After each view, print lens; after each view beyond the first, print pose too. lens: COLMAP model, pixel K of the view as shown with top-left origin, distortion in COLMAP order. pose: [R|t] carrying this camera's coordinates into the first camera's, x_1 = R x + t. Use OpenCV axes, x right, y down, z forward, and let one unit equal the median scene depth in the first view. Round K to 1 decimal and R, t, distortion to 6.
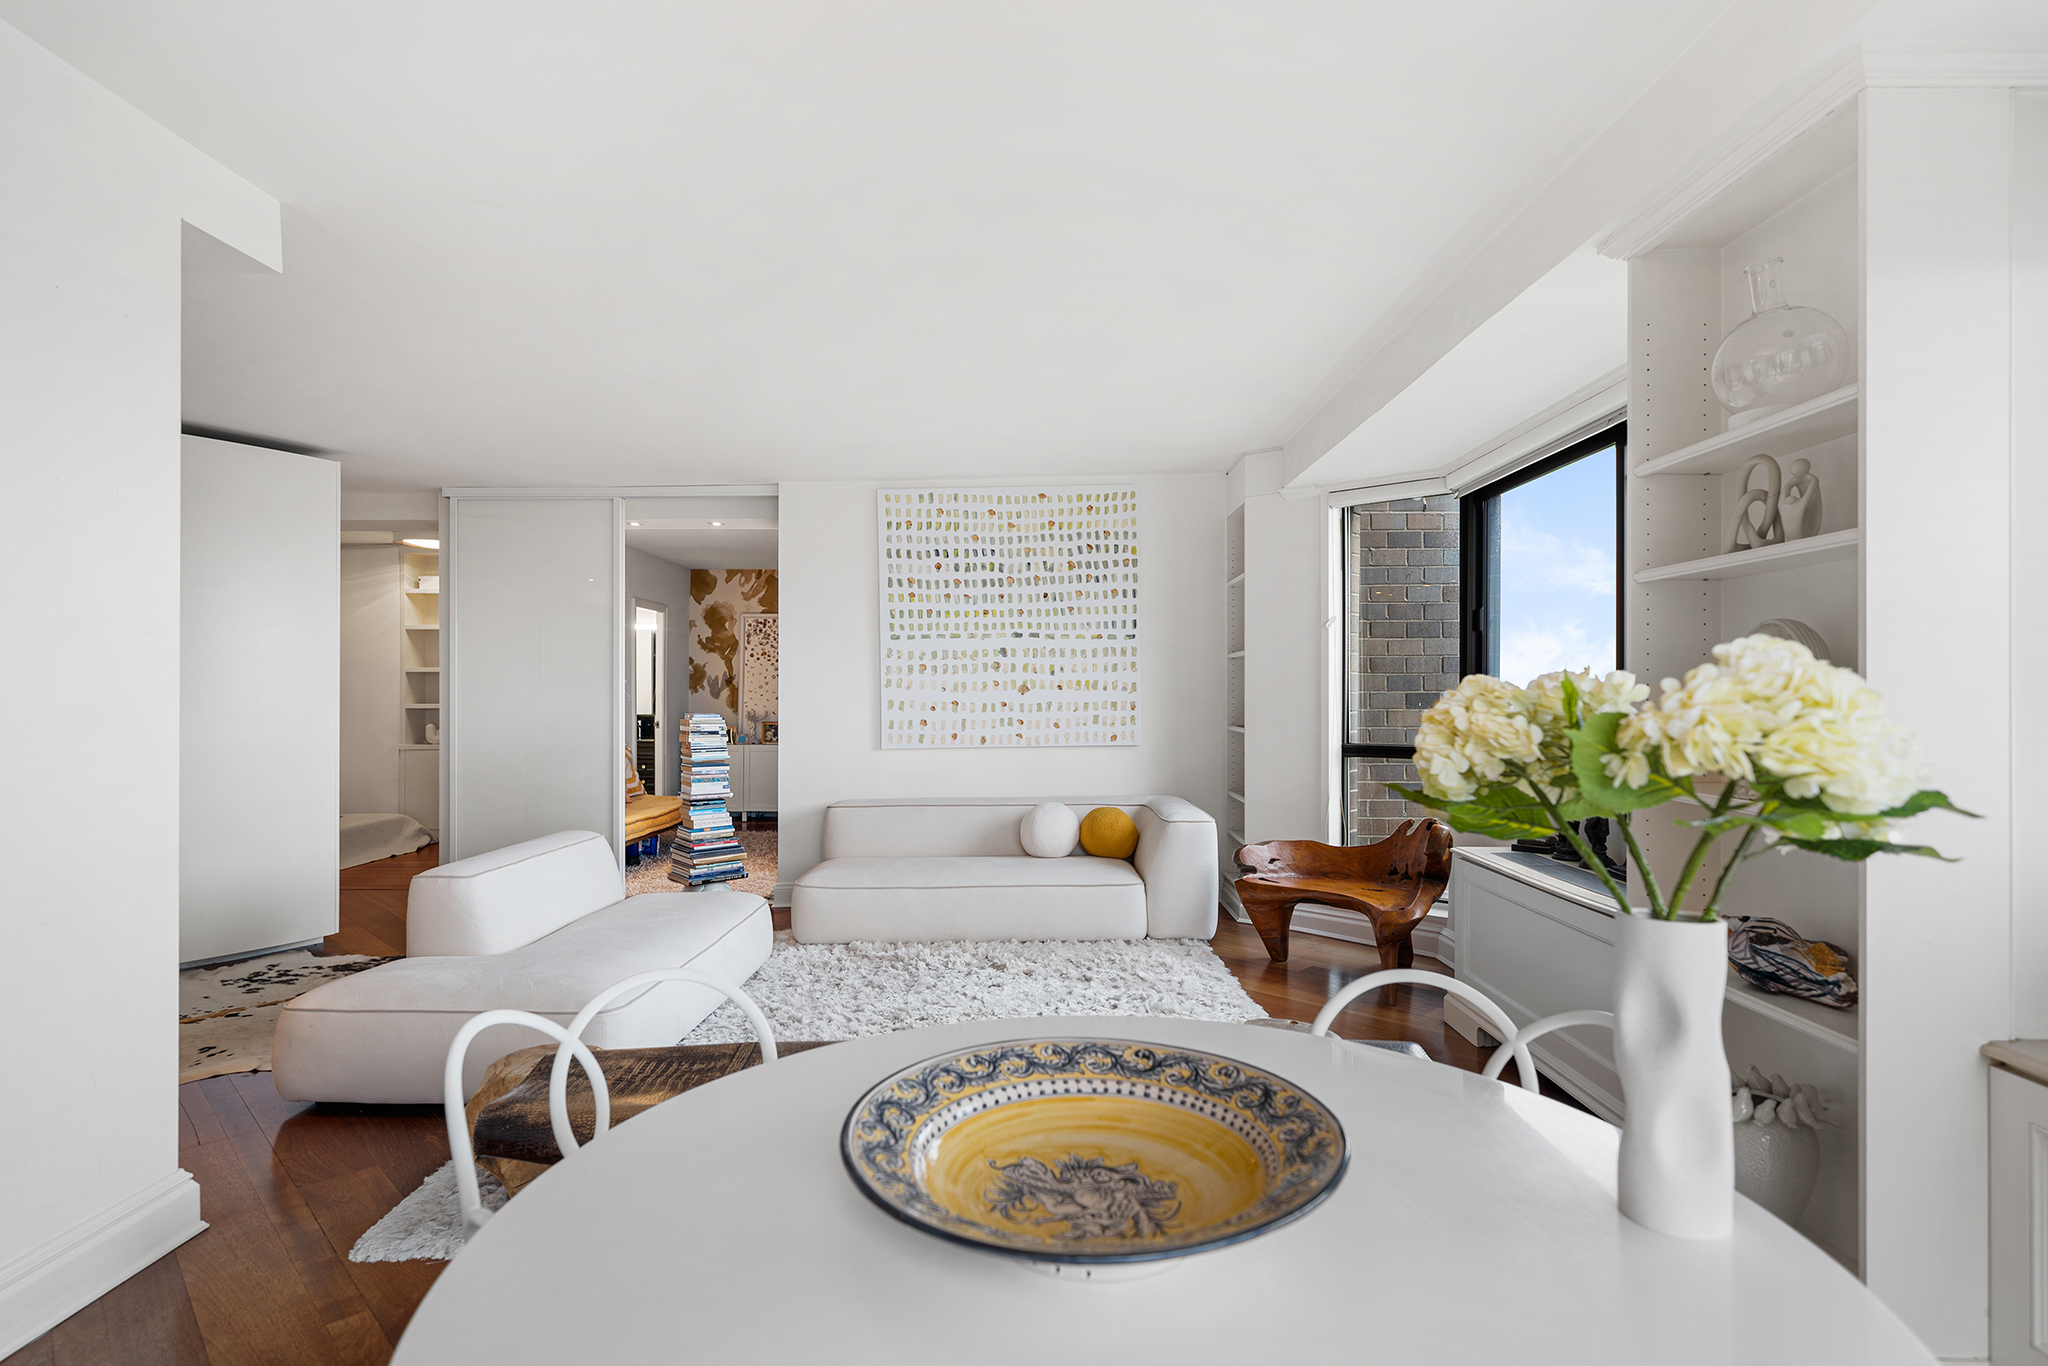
lens RADIAL K [[998.1, 0, 1025.3], [0, 998.1, 692.3], [0, 0, 1]] dist [0.002235, 0.000179]
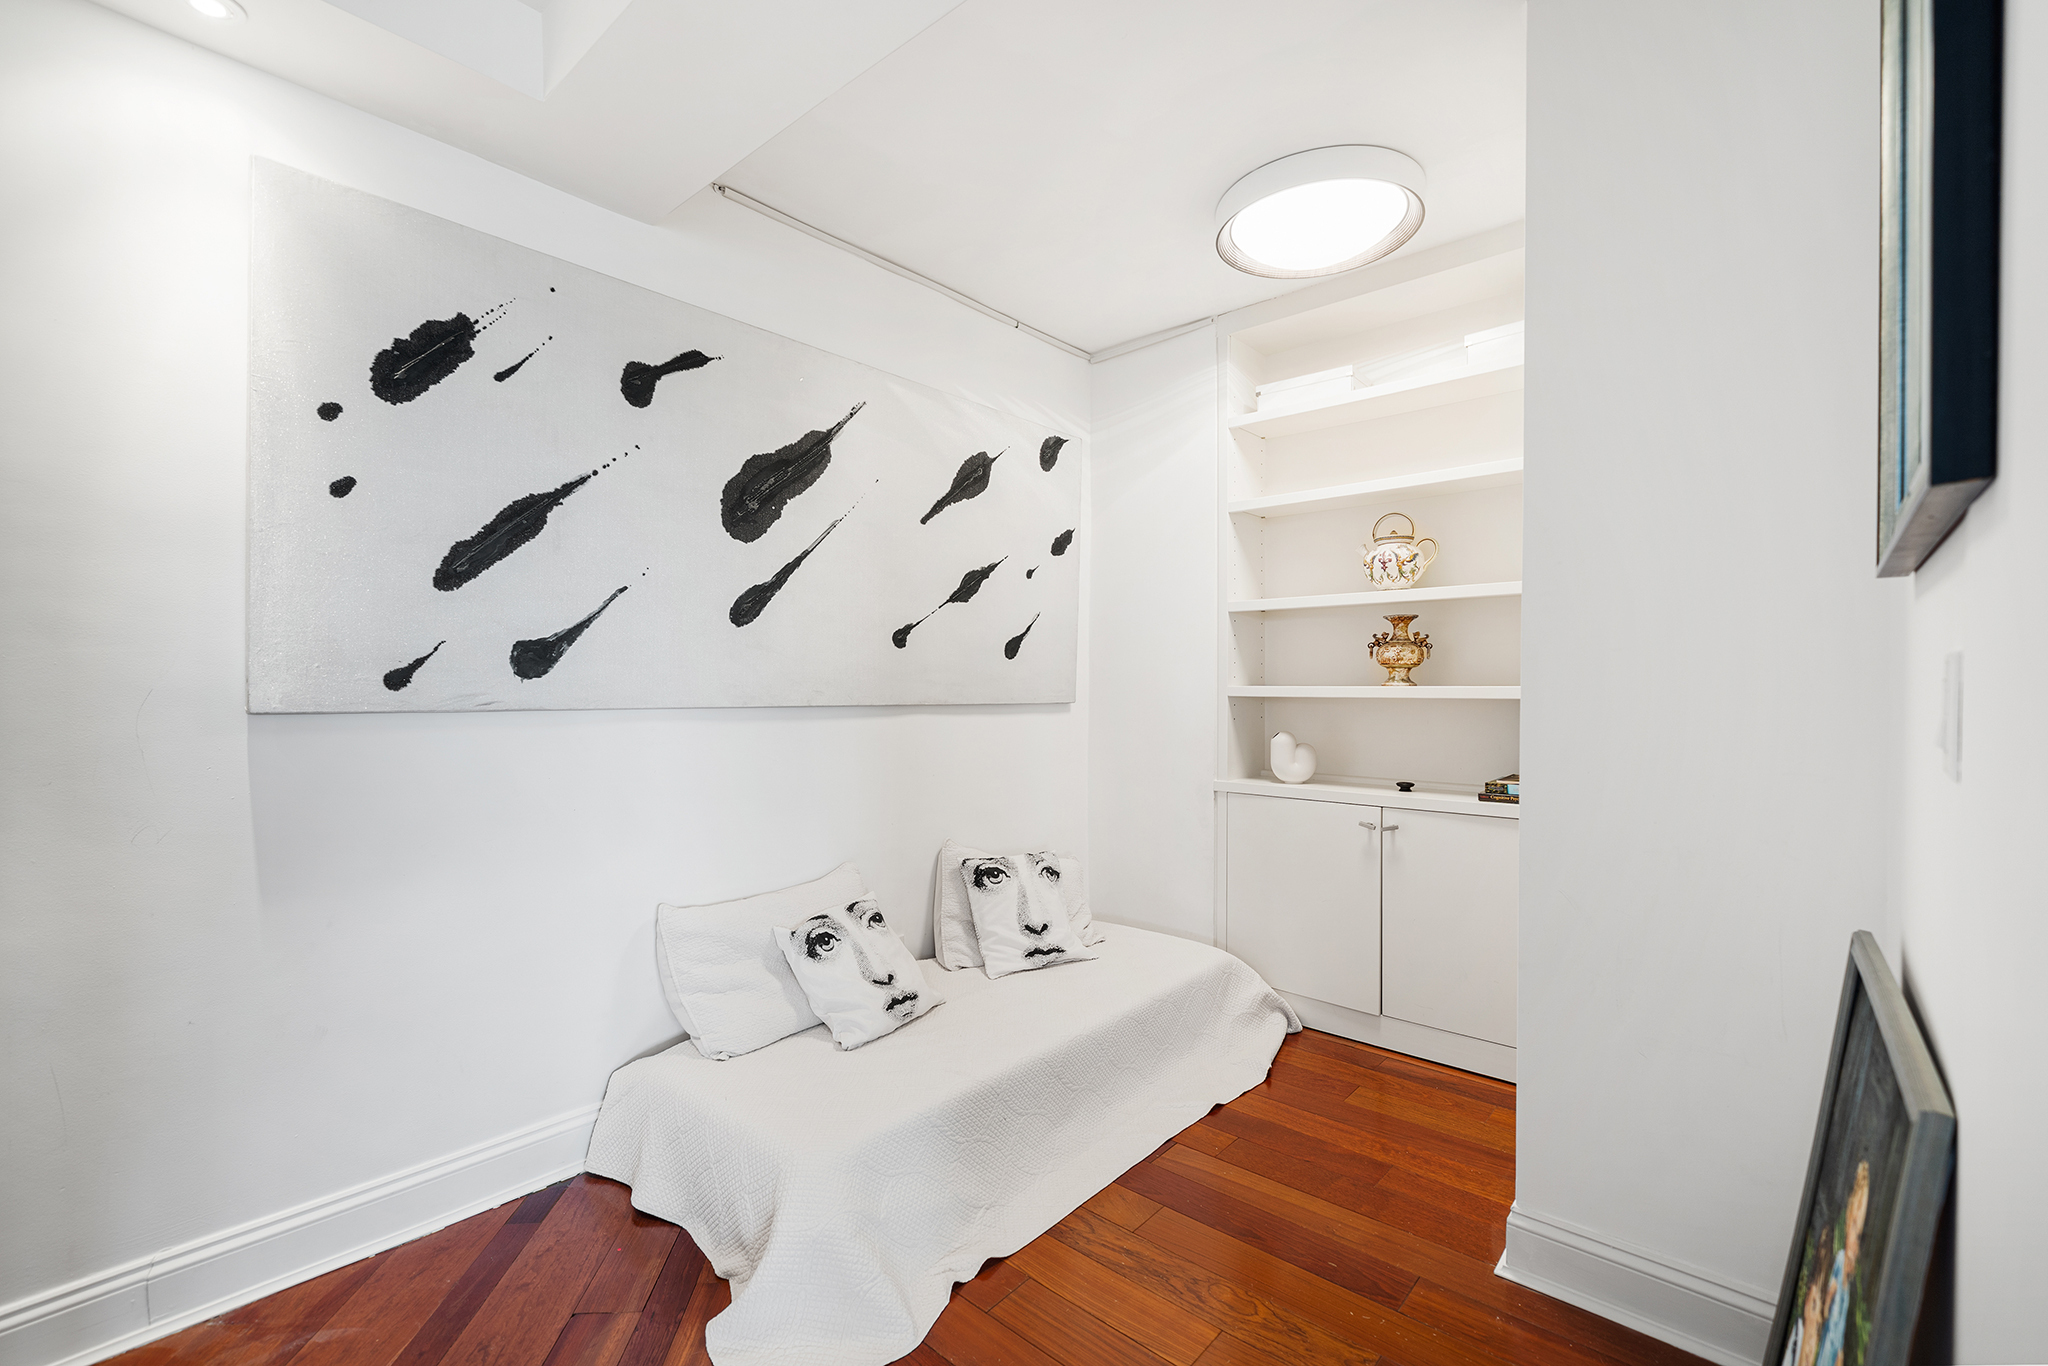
lens RADIAL K [[891.8, 0, 1026.3], [0, 891.8, 683.1], [0, 0, 1]] dist [0.000612, 0.000009]
pose [[0.752910, 0.002868, -0.658118, -0.432738], [0.001294, 0.999982, 0.005838, 0.008224], [0.658123, -0.005247, 0.752892, 0.652682]]
